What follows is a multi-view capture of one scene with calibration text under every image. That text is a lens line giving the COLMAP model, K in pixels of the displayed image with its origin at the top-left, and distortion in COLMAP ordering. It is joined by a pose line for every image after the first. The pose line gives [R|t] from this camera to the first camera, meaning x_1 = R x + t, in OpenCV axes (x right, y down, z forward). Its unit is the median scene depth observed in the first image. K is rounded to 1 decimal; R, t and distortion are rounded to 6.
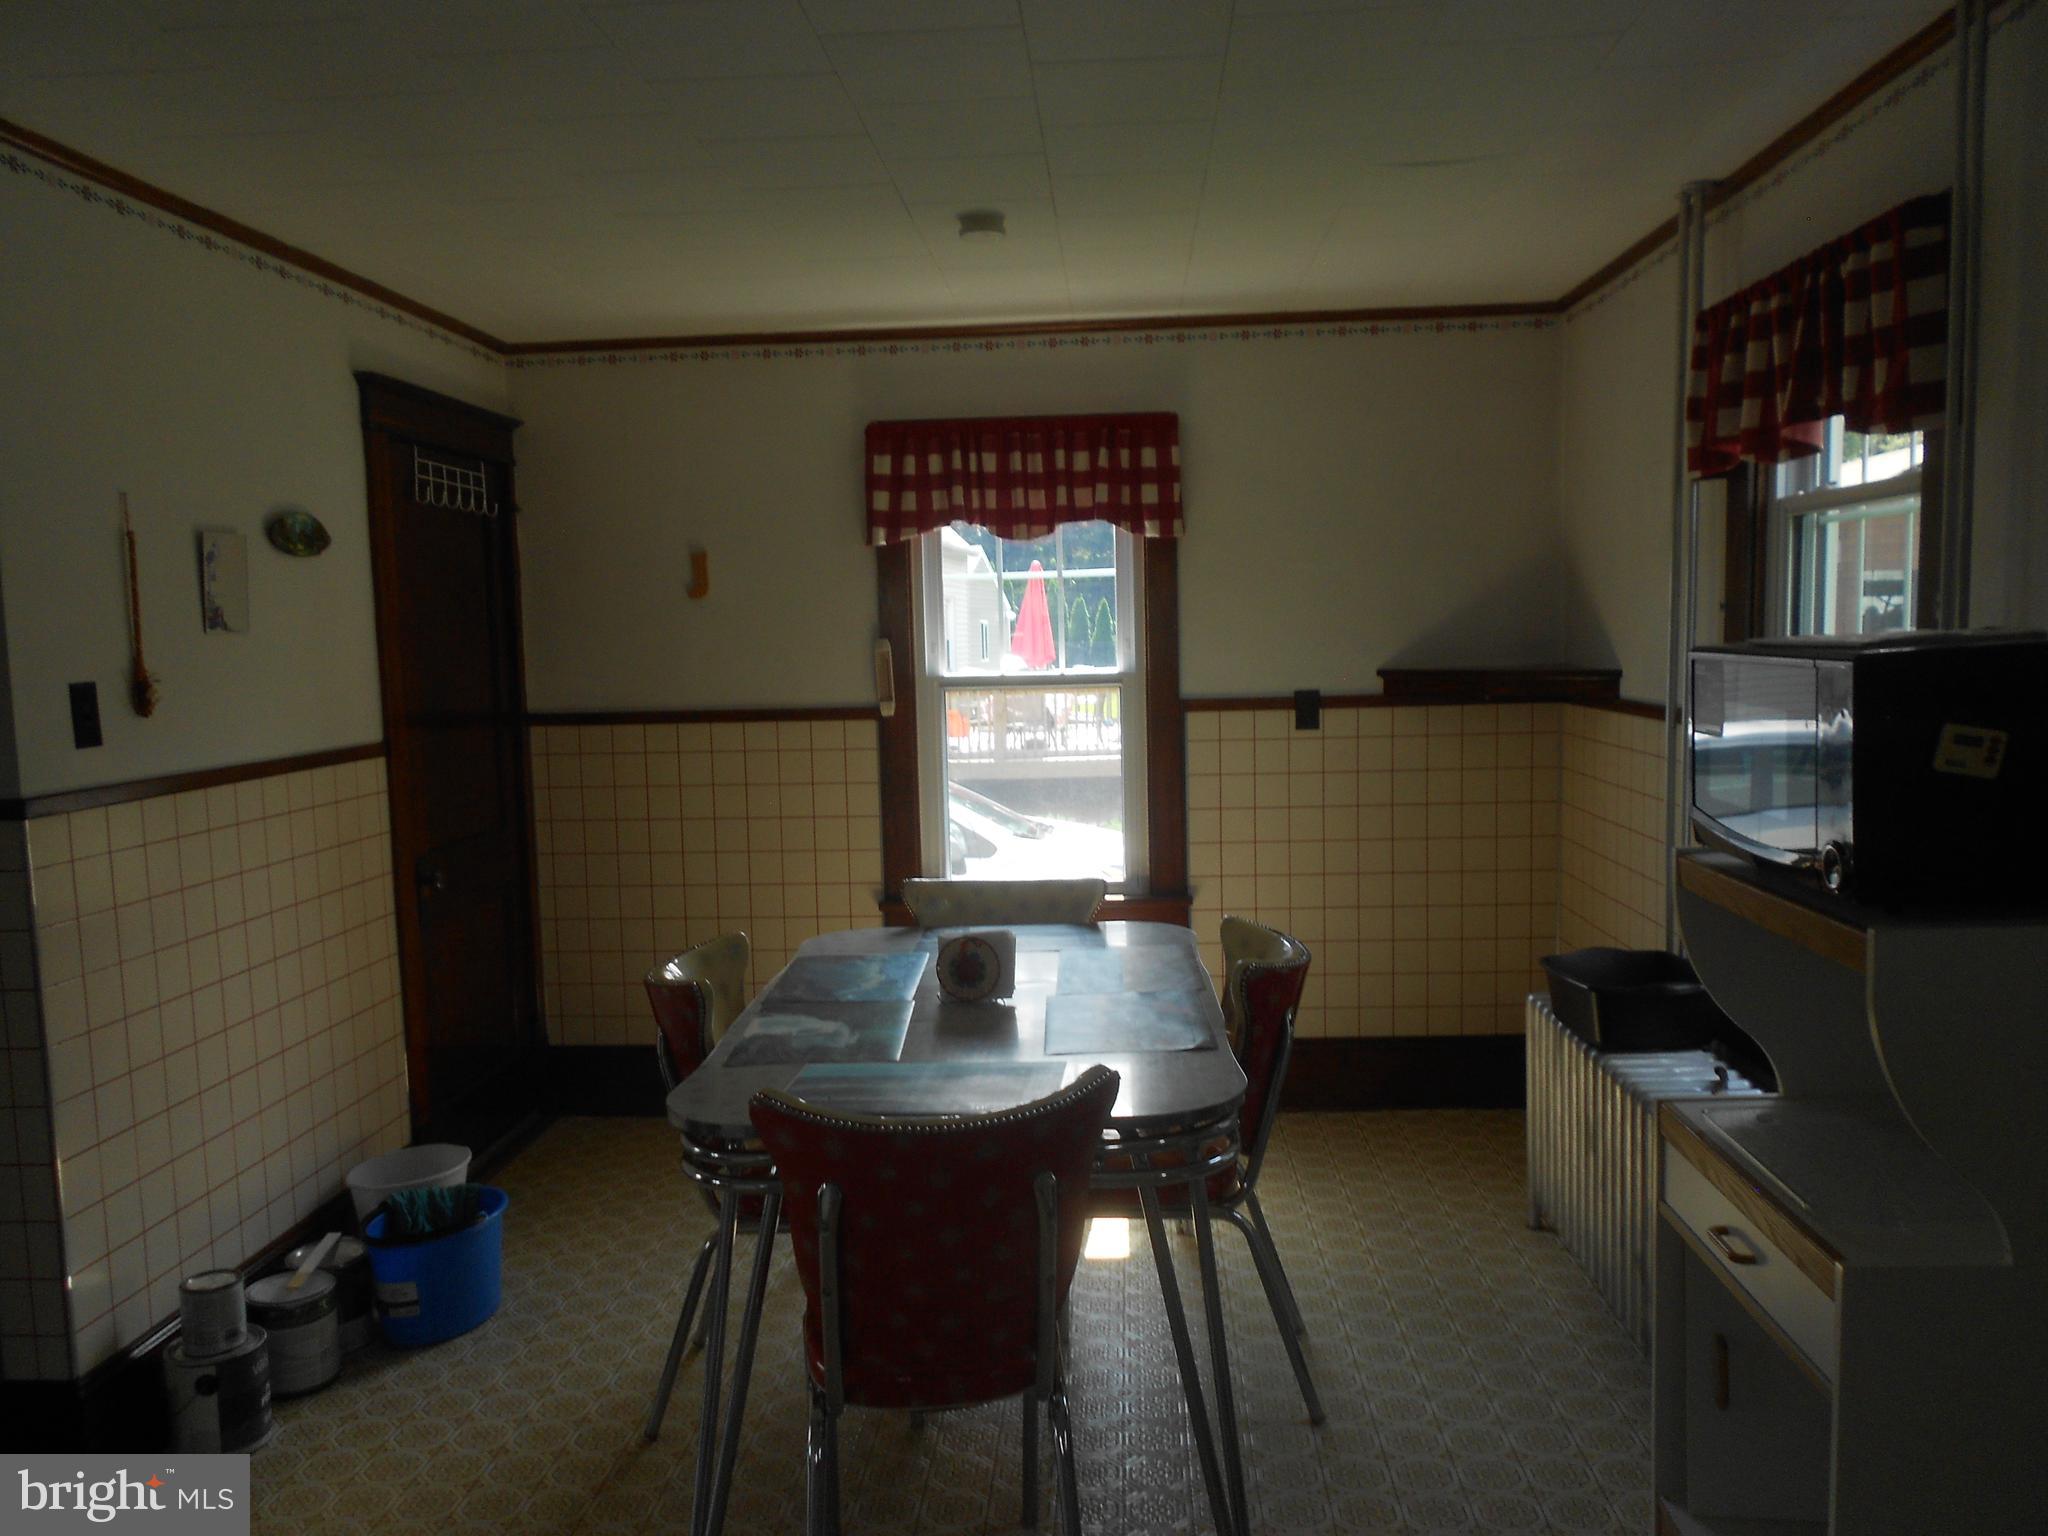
lens RADIAL K [[1543.2, 0, 1024.4], [0, 1543.2, 778.7], [0, 0, 1]] dist [0.005528, -0.007366]
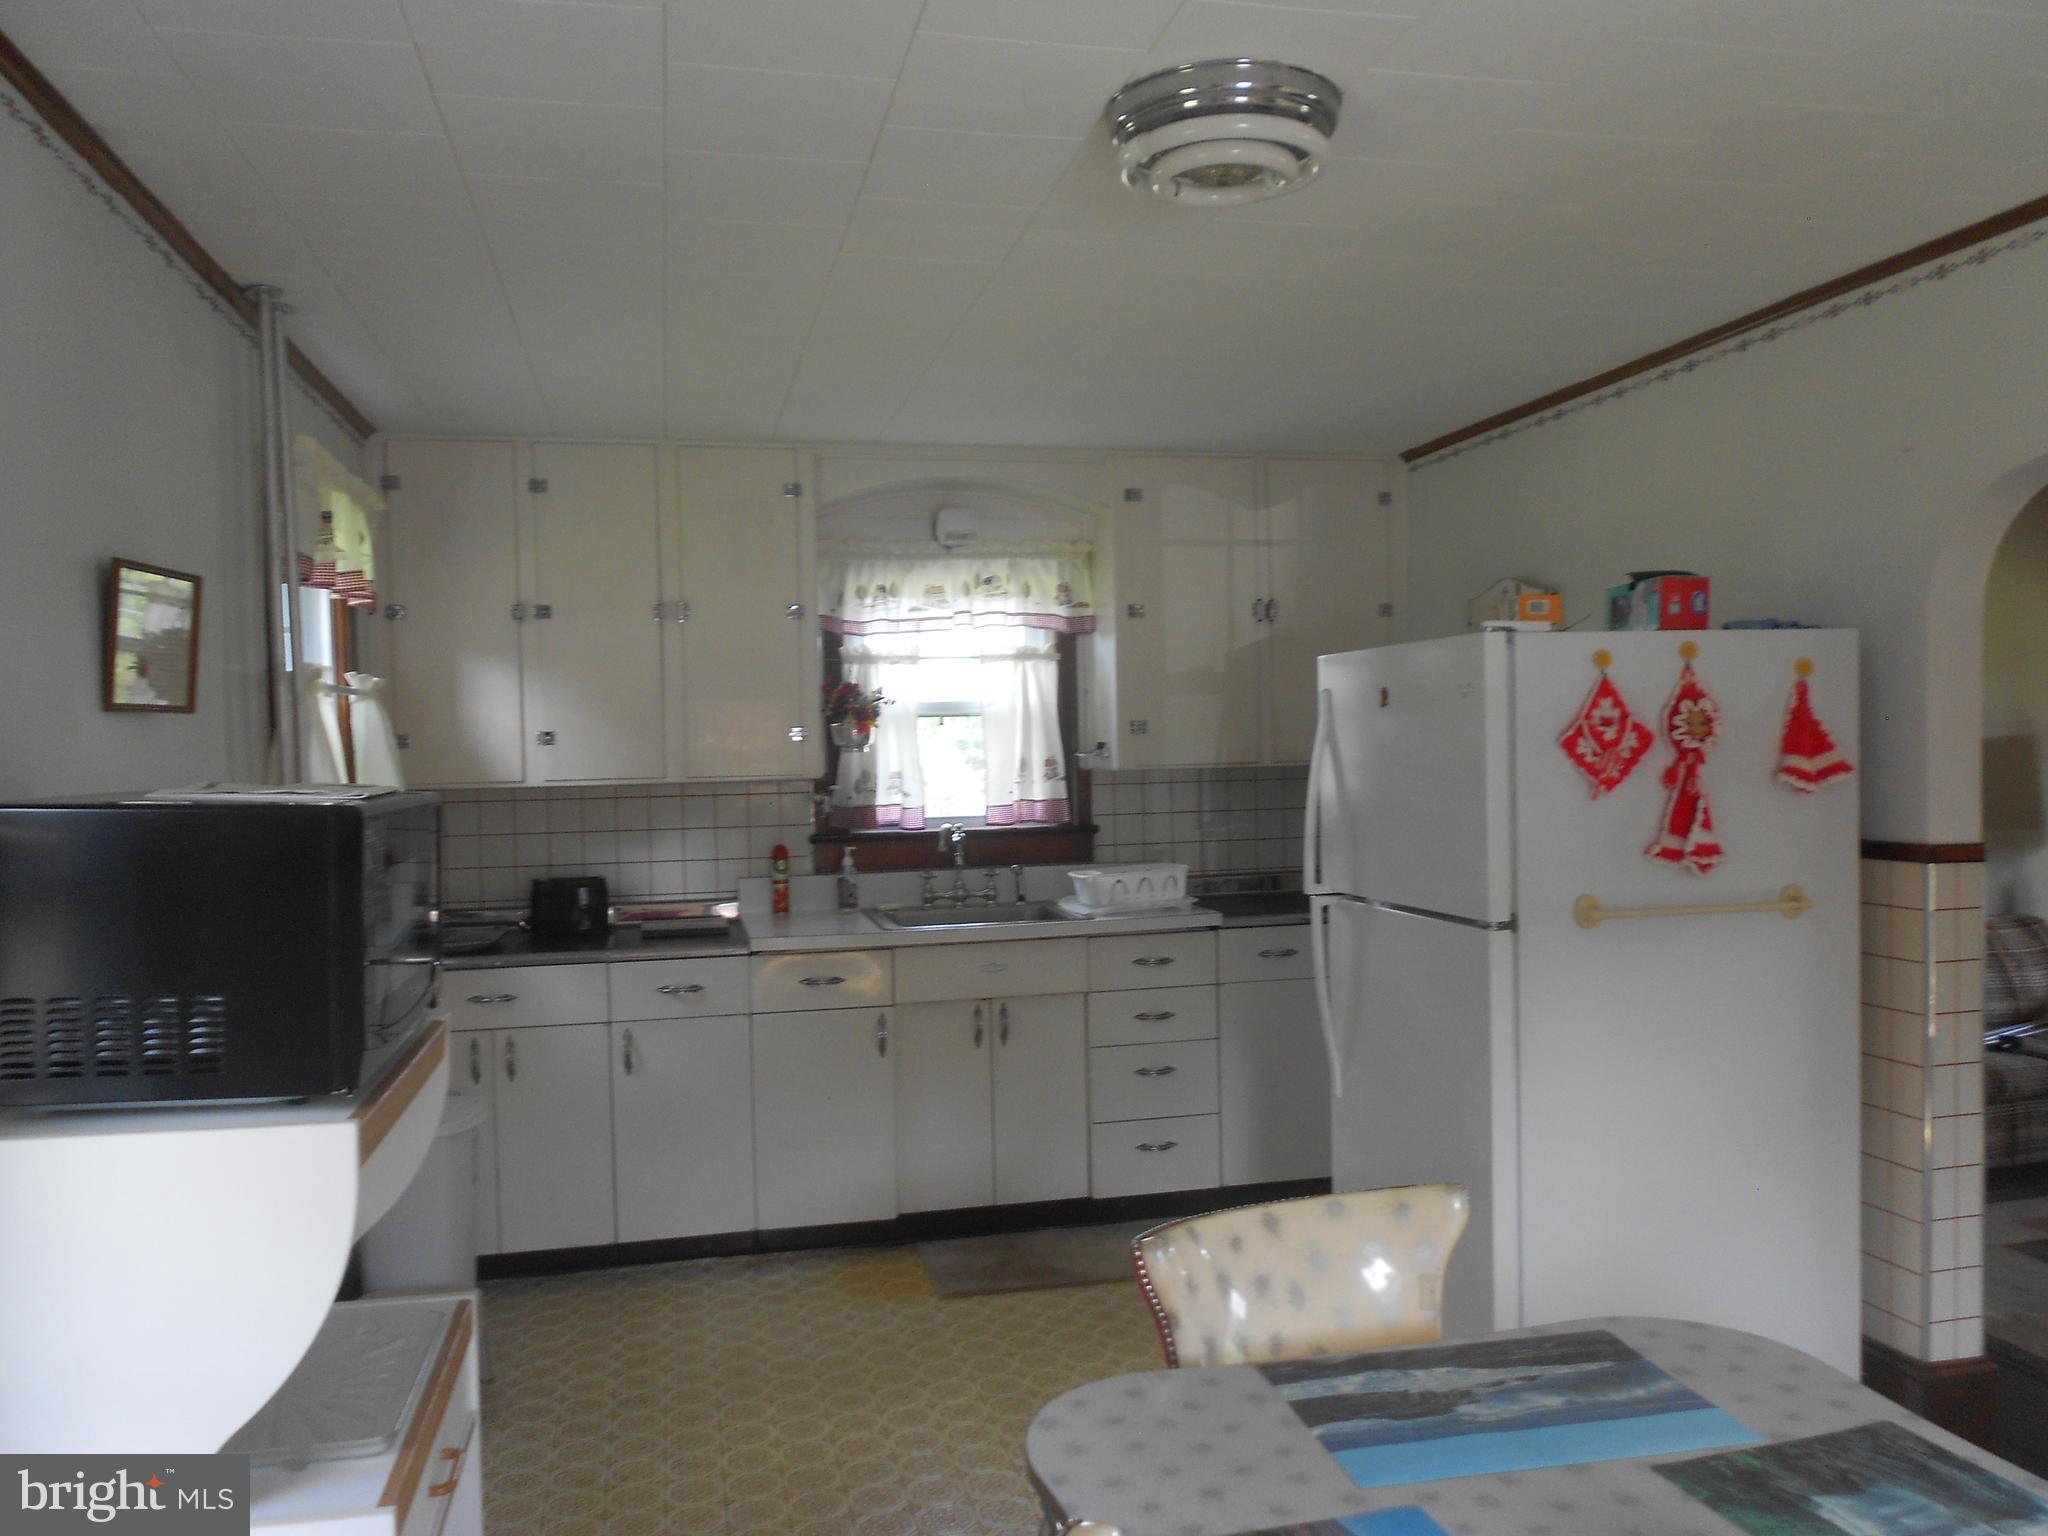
lens RADIAL K [[1543.2, 0, 1024.4], [0, 1543.2, 778.7], [0, 0, 1]] dist [0.005528, -0.007366]
pose [[-0.960423, 0.054993, -0.273064, 0.258445], [0.020349, 0.991550, 0.128117, -0.128363], [0.277802, 0.117490, -0.953426, 1.457607]]
